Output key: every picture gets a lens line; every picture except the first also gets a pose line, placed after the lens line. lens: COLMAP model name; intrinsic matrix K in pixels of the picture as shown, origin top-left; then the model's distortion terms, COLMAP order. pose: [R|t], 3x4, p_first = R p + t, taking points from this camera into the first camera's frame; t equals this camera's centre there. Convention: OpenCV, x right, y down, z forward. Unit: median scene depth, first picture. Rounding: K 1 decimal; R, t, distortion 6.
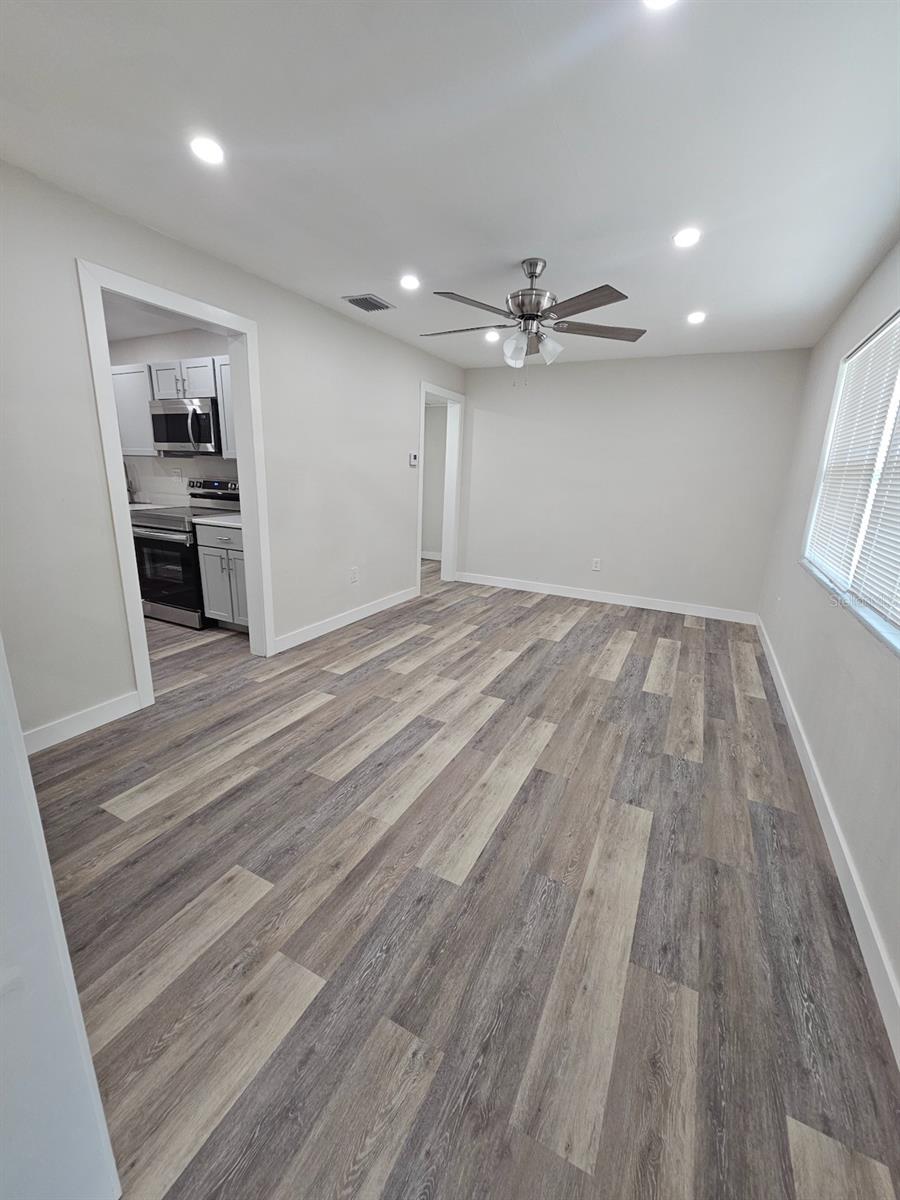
lens RADIAL K [[492.2, 0, 450.0], [0, 492.2, 600.0], [0, 0, 1]] dist [-0.001688, -0.000635]
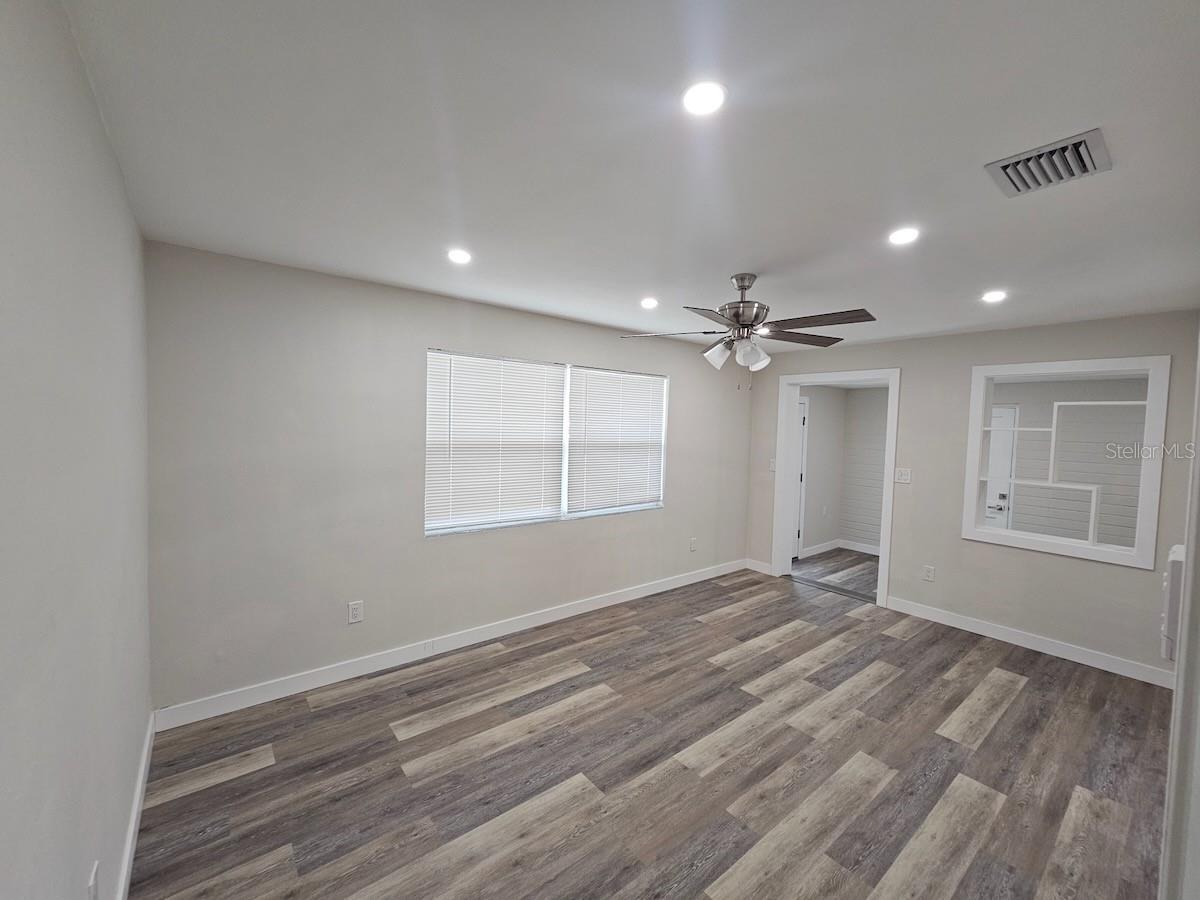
lens RADIAL K [[492.2, 0, 600.0], [0, 492.2, 450.0], [0, 0, 1]] dist [-0.001688, -0.000635]
pose [[-0.915605, -0.082655, 0.393491, 0.017342], [0.043142, 0.952798, 0.300526, -0.588105], [-0.399757, 0.292139, -0.868821, 1.872539]]
